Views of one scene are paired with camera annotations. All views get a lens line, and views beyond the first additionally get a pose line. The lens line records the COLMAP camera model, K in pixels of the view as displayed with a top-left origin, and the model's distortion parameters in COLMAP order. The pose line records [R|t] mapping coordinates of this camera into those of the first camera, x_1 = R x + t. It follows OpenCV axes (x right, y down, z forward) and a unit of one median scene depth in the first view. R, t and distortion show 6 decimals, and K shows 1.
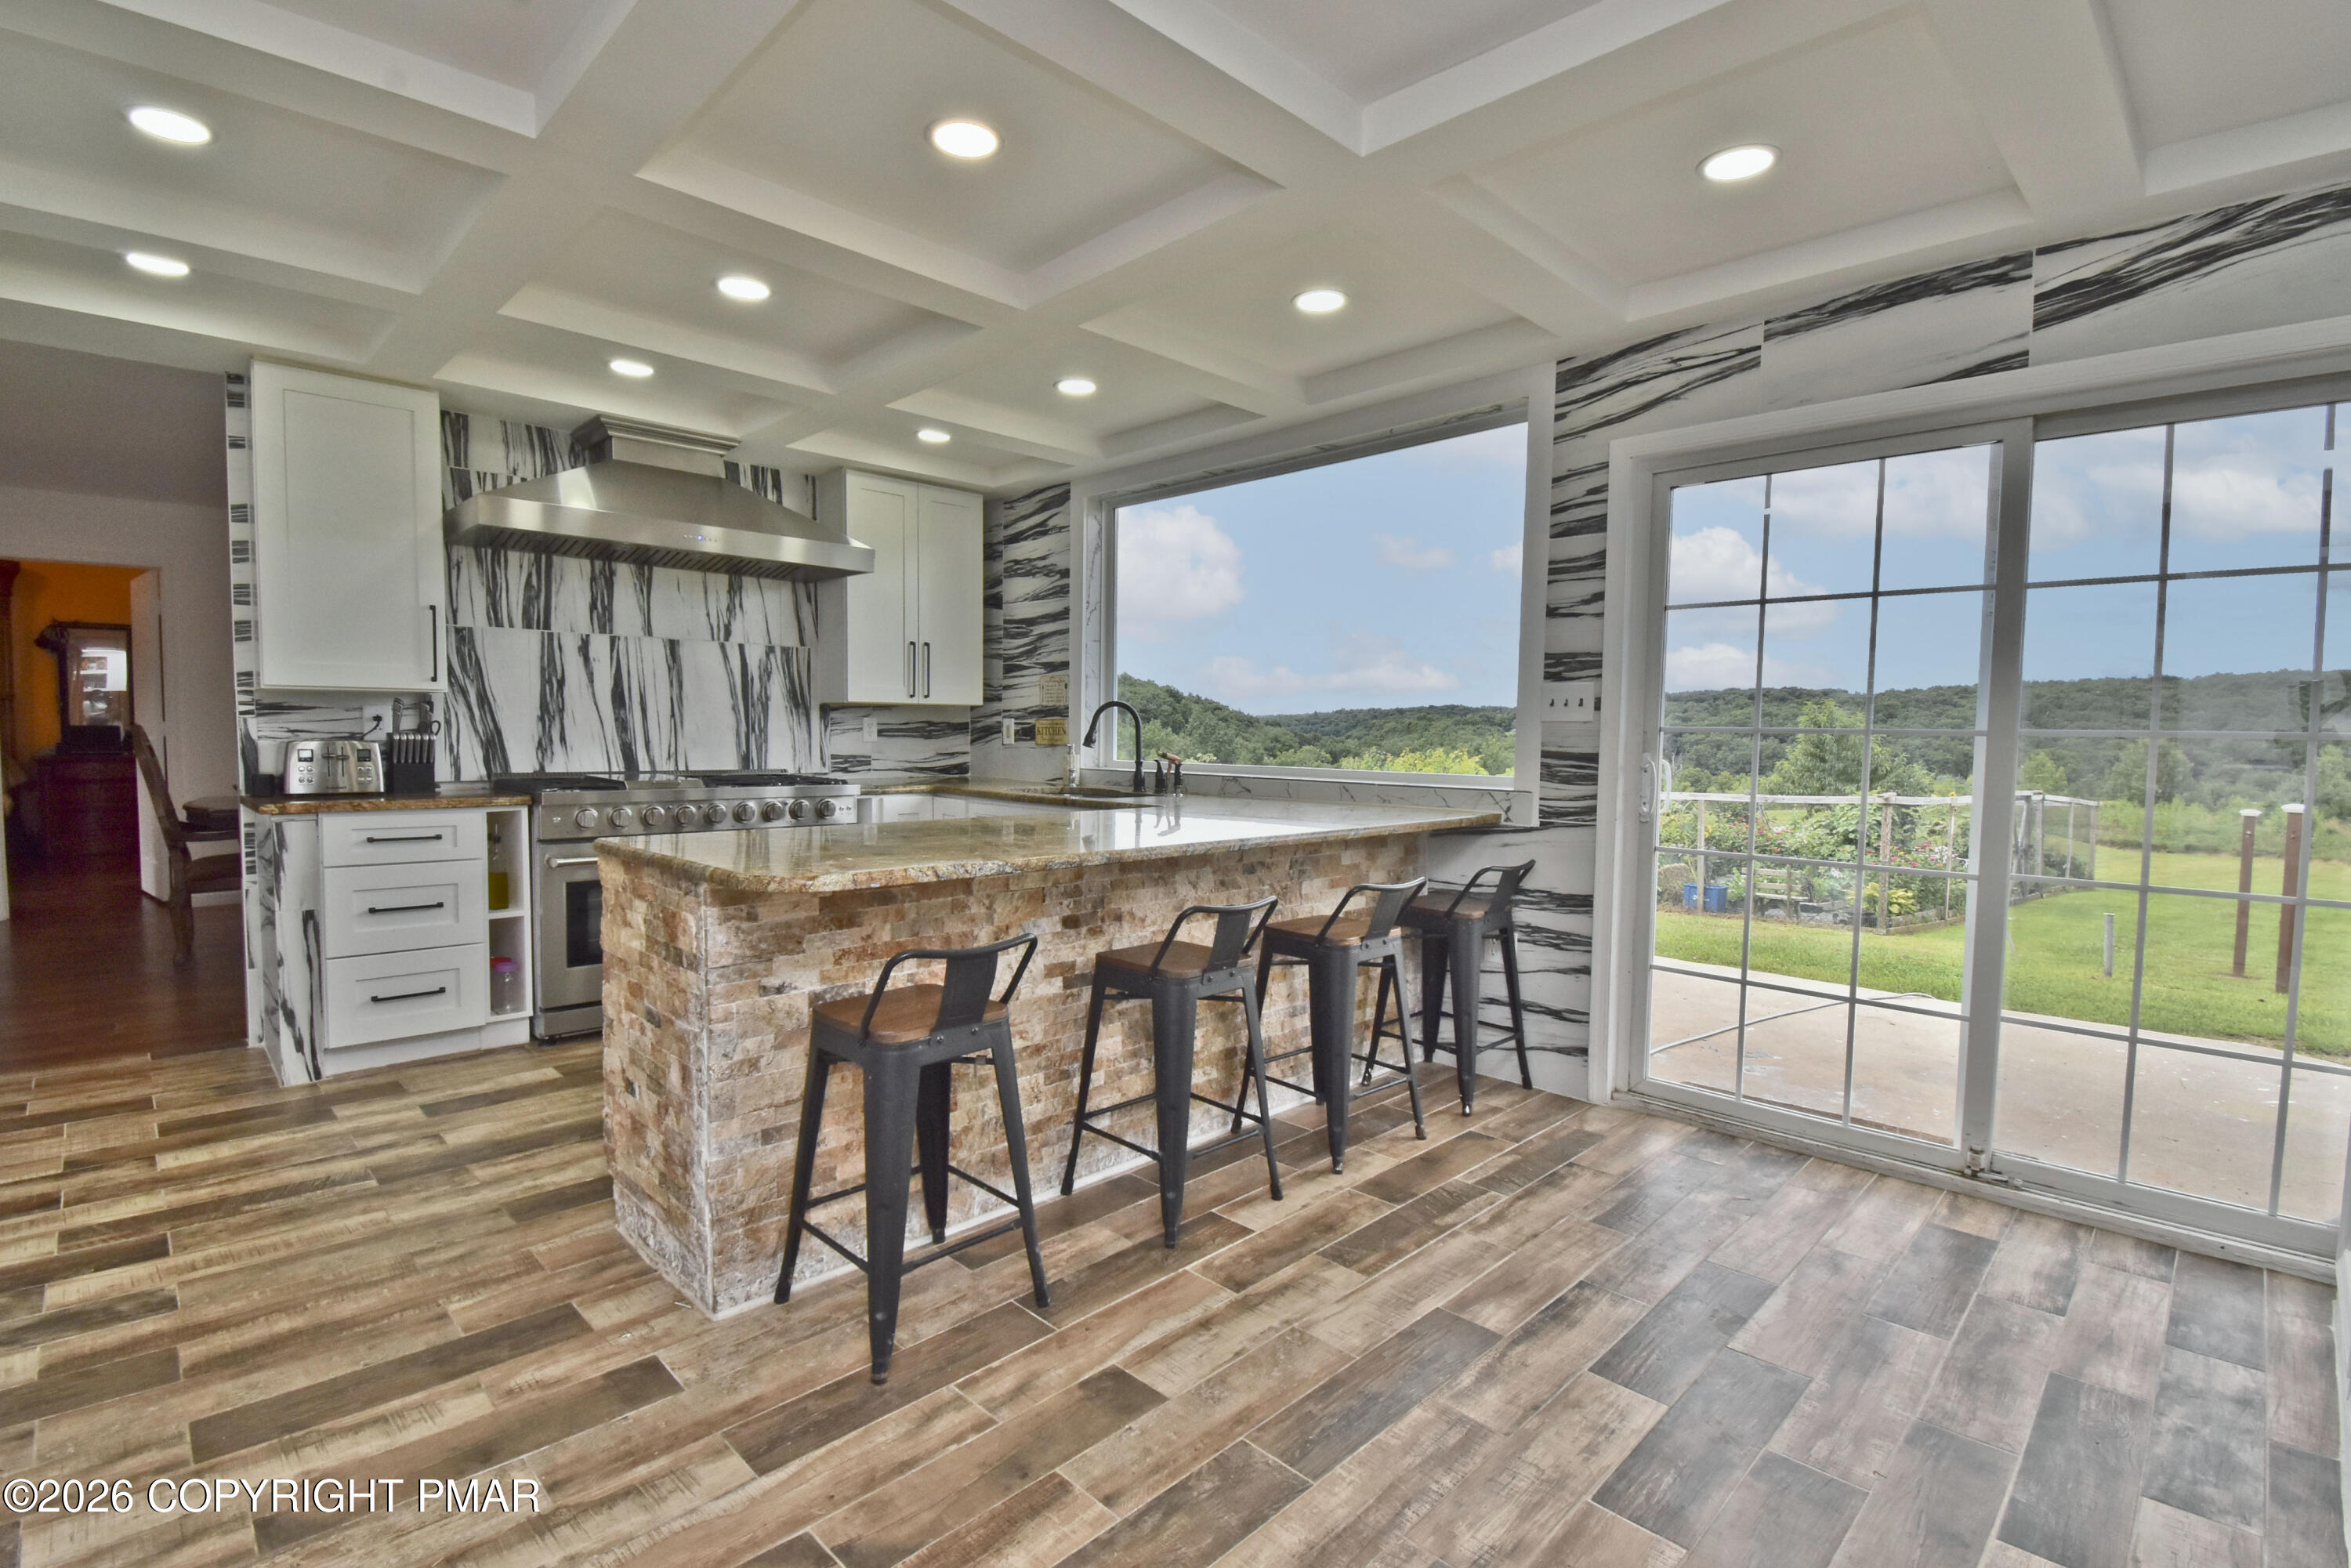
lens RADIAL K [[1080.8, 0, 1149.2], [0, 1080.8, 794.4], [0, 0, 1]] dist [0.021983, -0.026399]
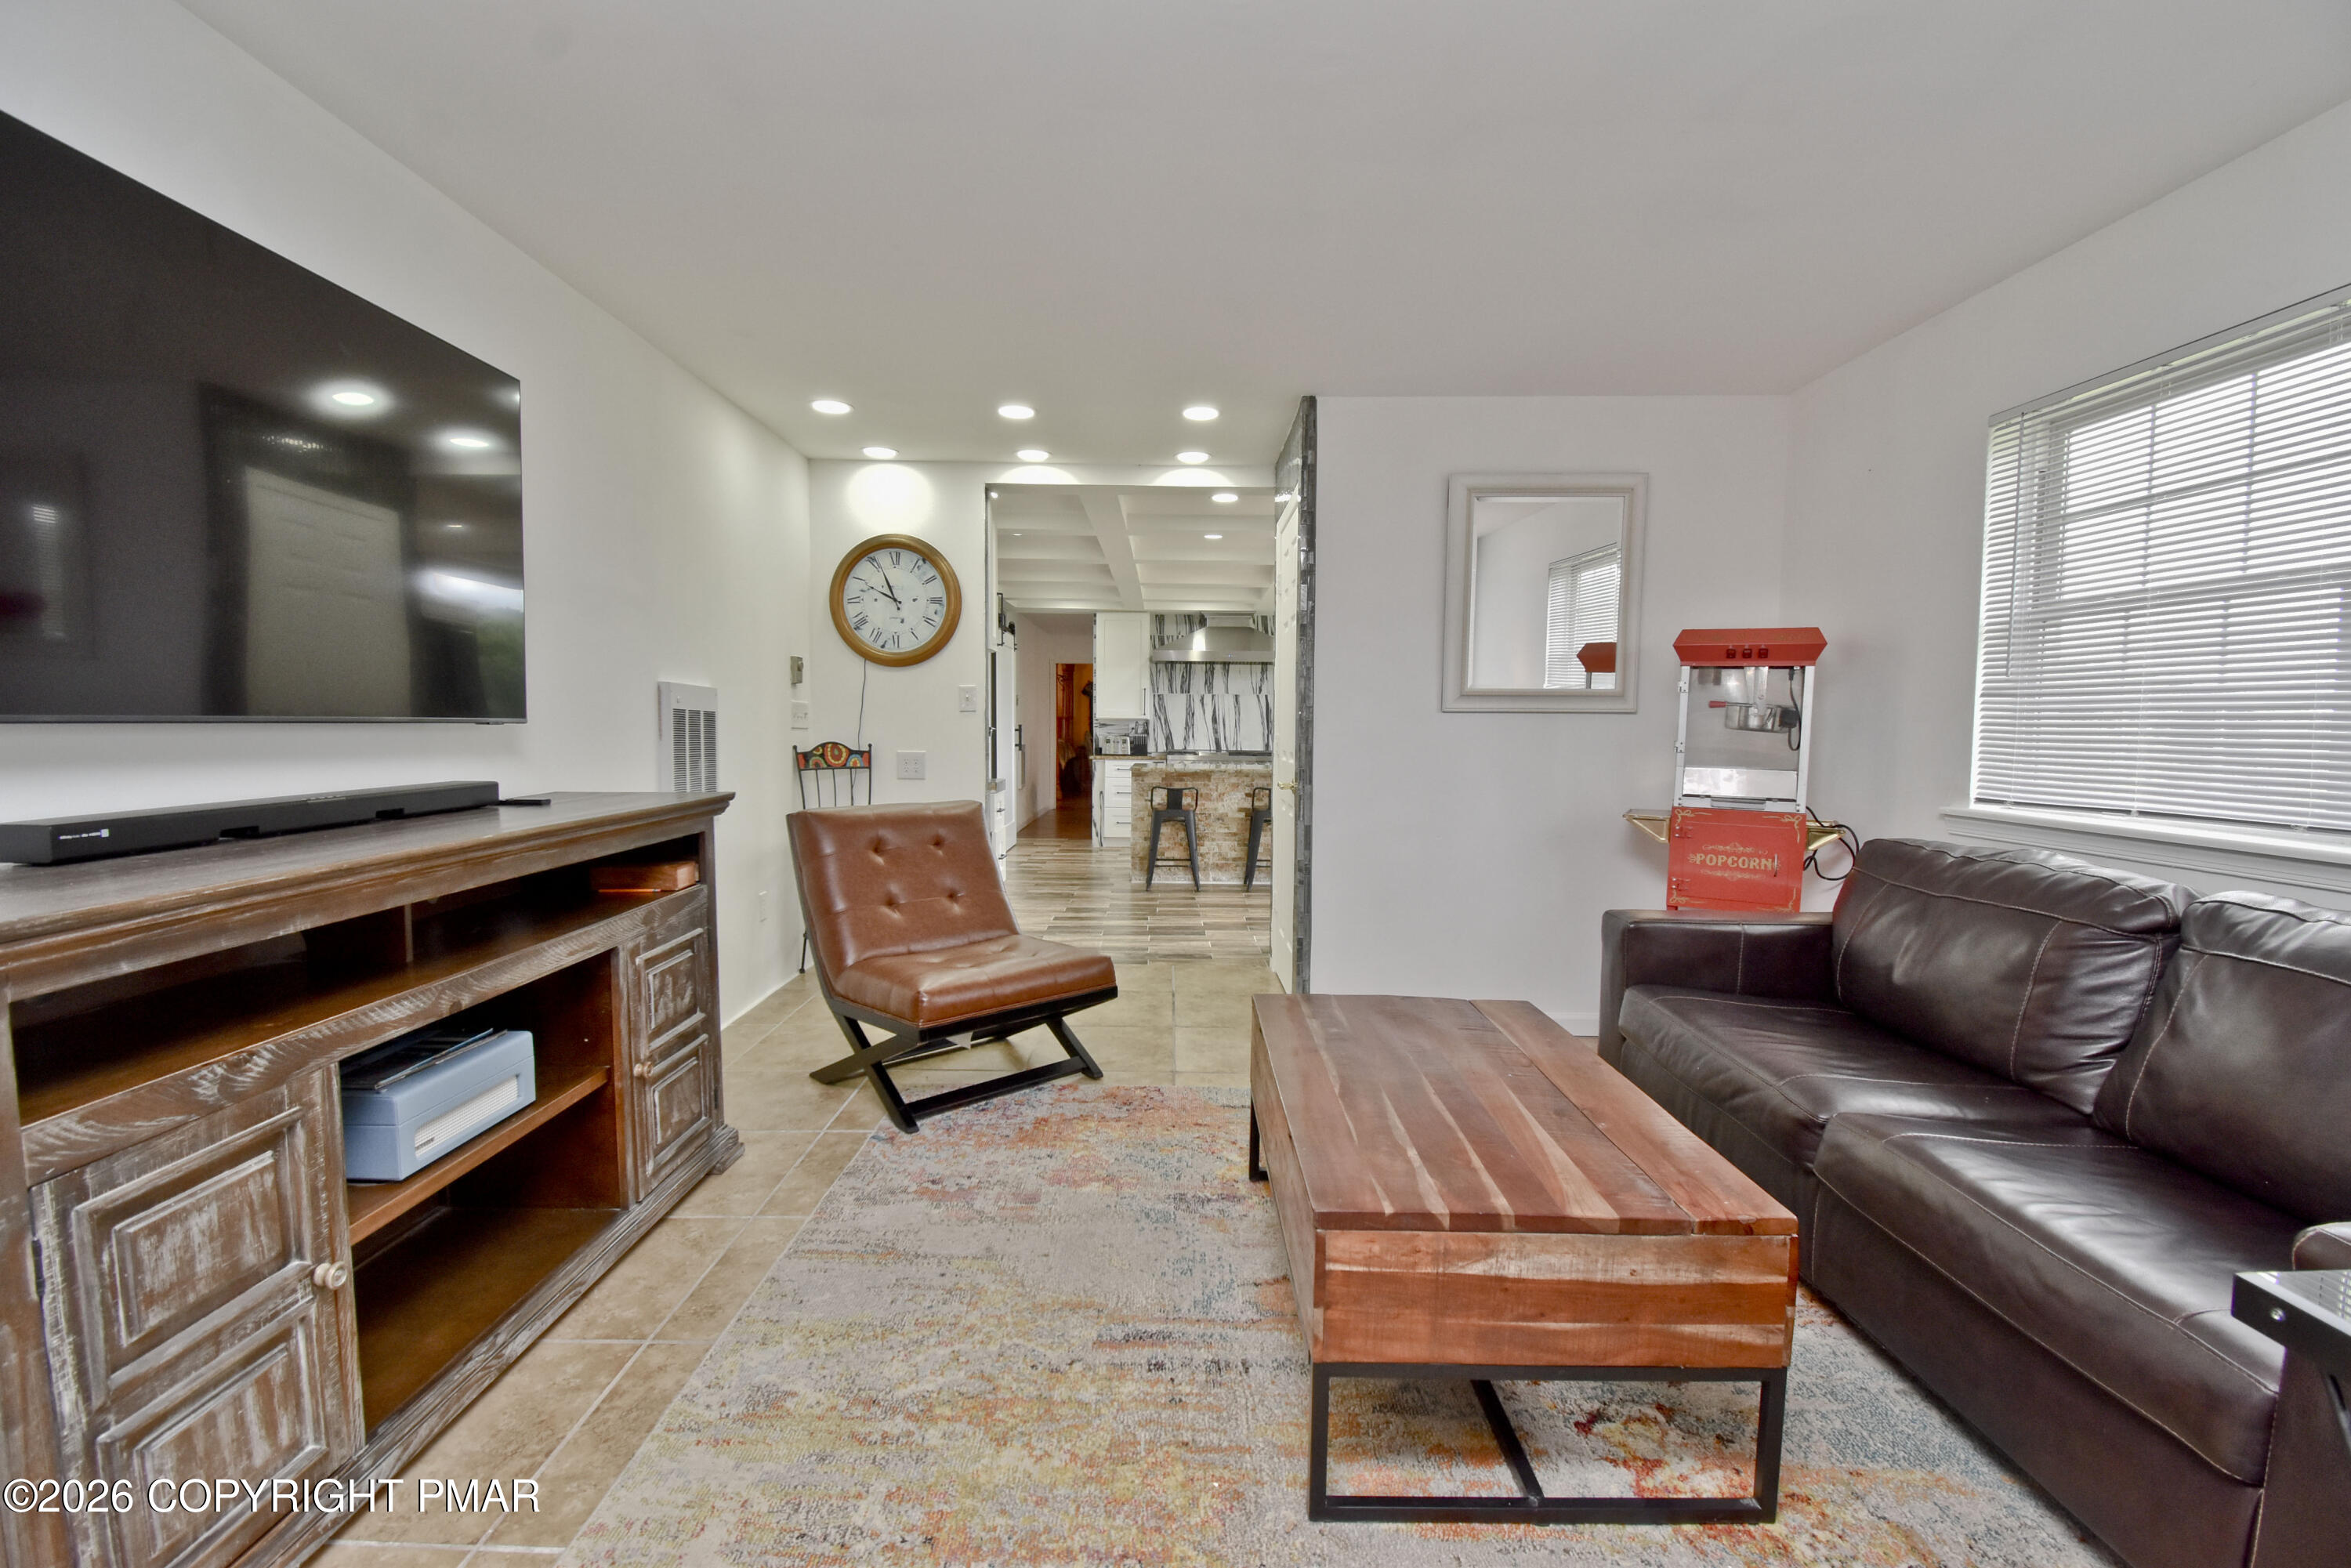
lens RADIAL K [[1038.8, 0, 1175.0], [0, 1038.8, 797.3], [0, 0, 1]] dist [0.019423, -0.025070]
pose [[0.725206, 0.043564, -0.687153, 1.223233], [-0.042967, 0.998915, 0.017982, 0.053970], [0.687190, 0.016484, 0.726290, -0.872317]]
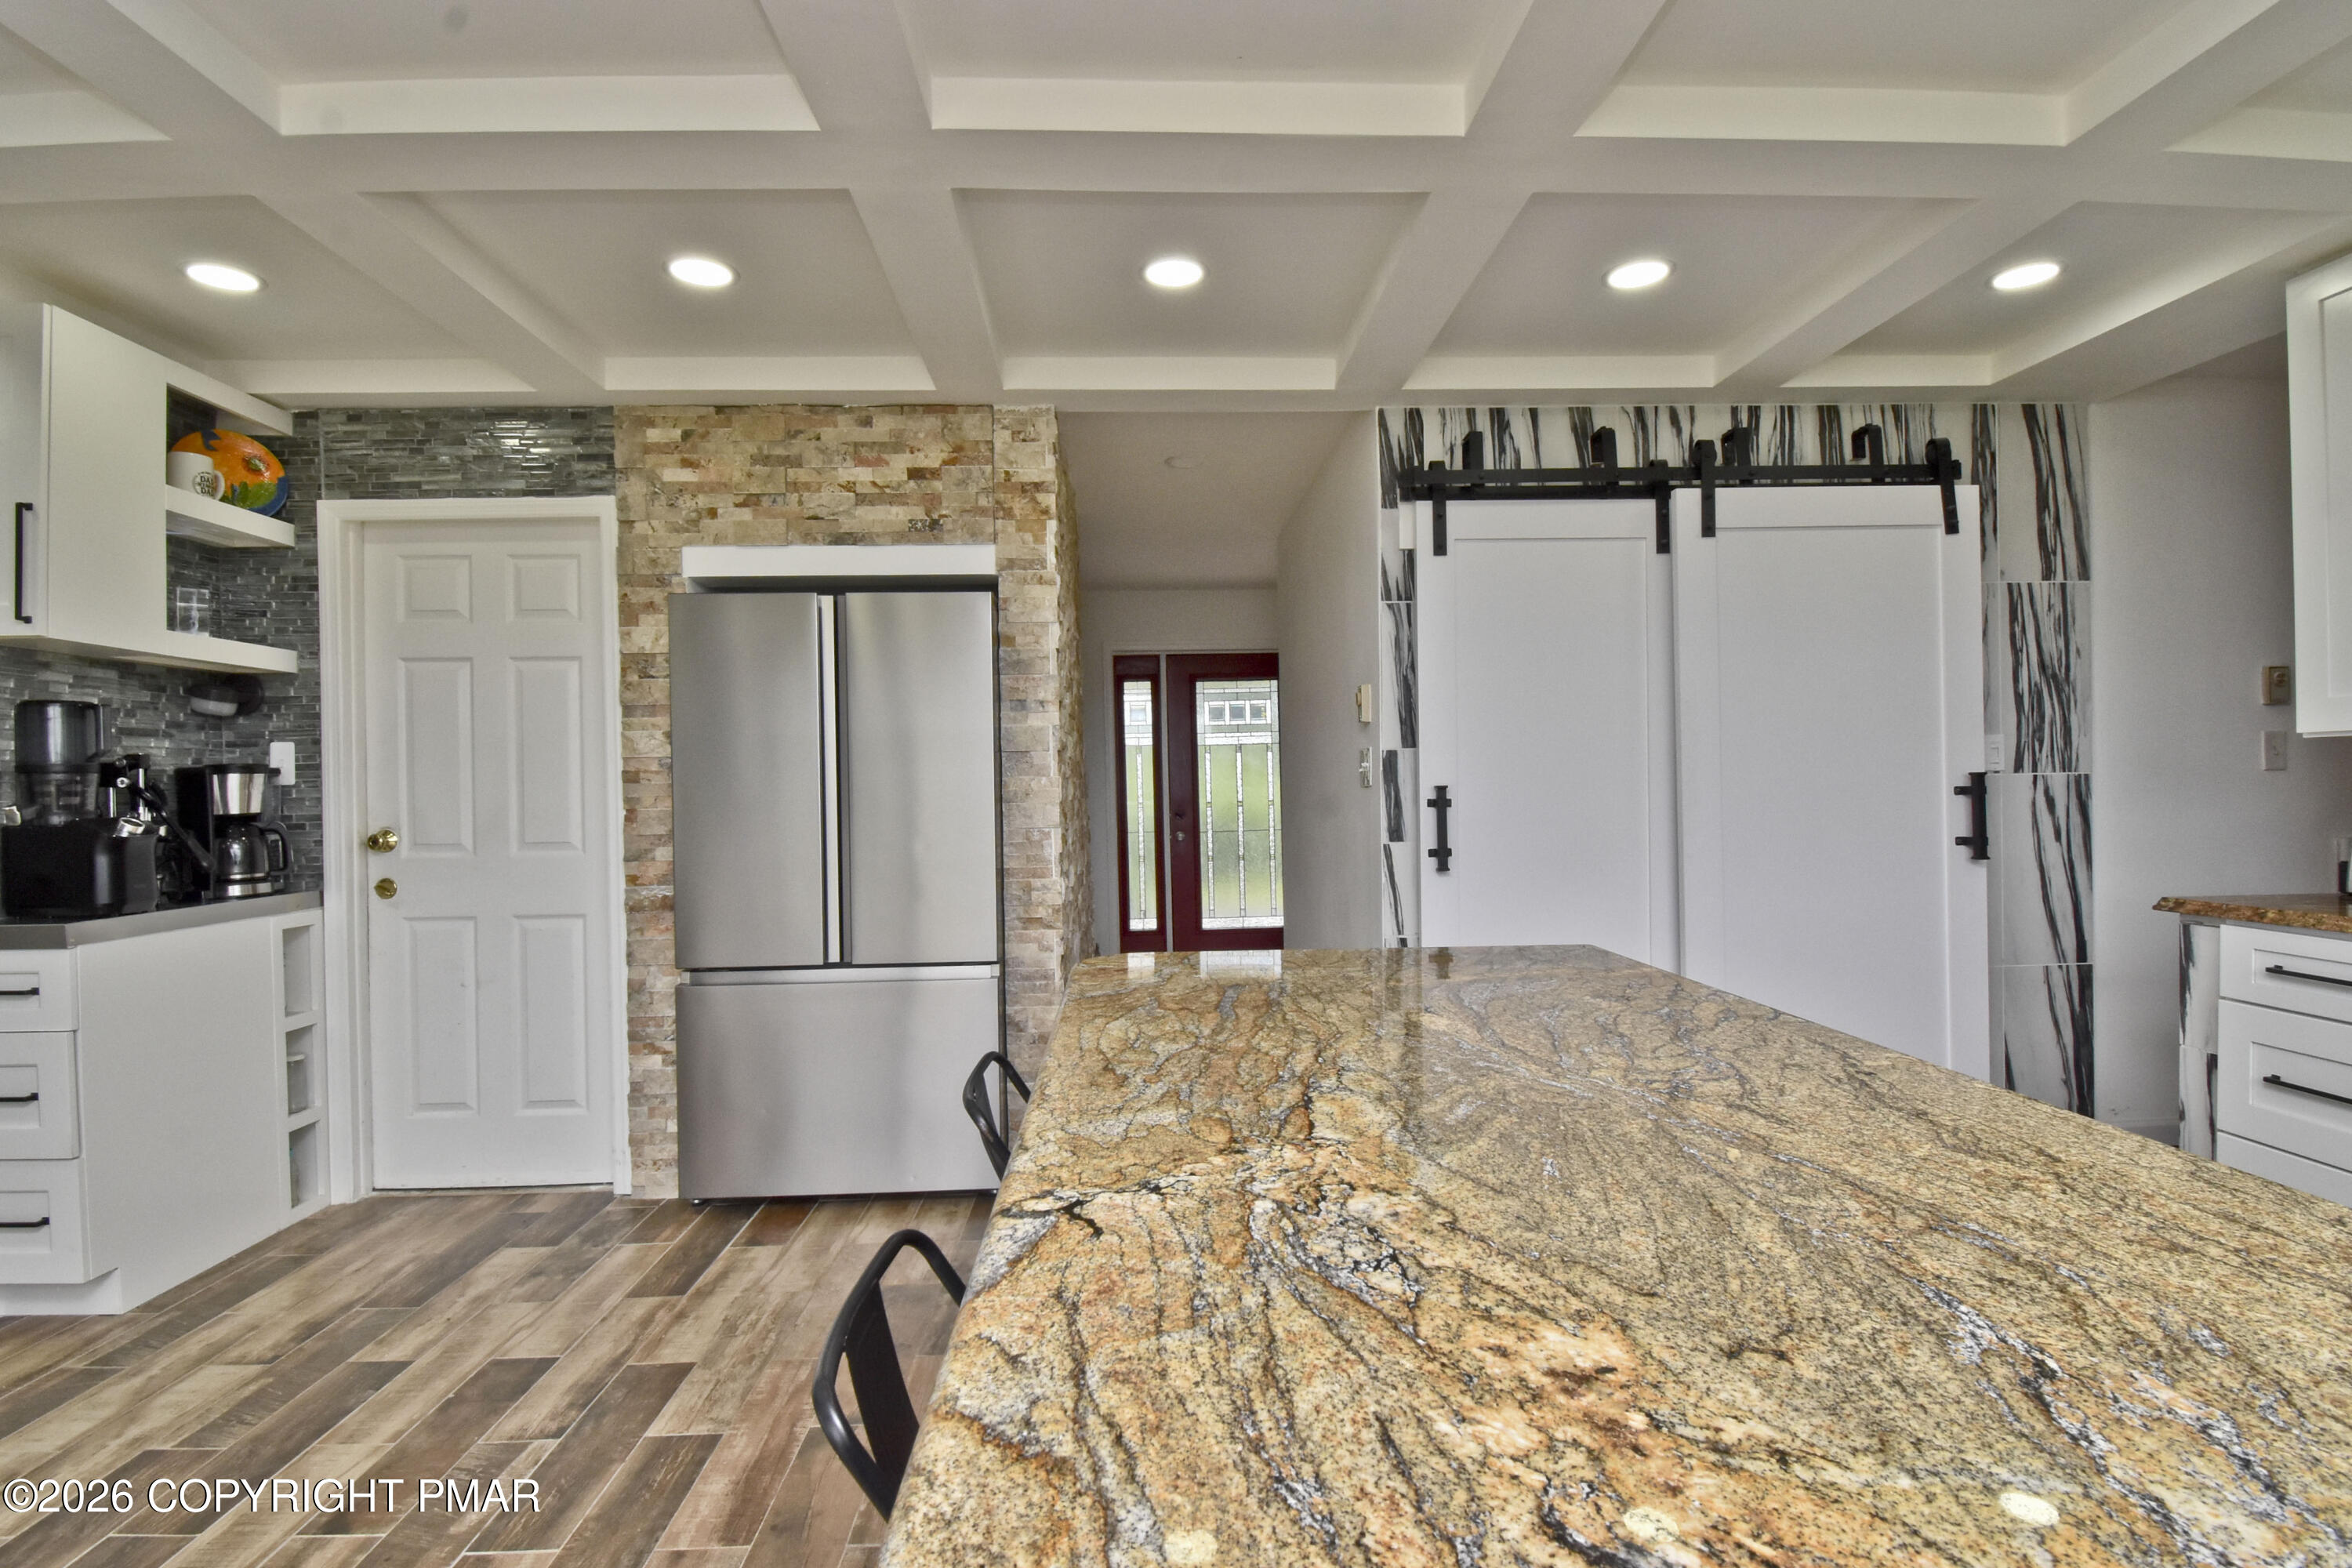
lens RADIAL K [[1122.8, 0, 1174.0], [0, 1122.8, 795.0], [0, 0, 1]] dist [0.020176, -0.026330]
pose [[-0.663313, 0.004242, -0.748330, 0.181559], [-0.037454, 0.998543, 0.038859, -0.055732], [0.747404, 0.053804, -0.662188, 0.836818]]
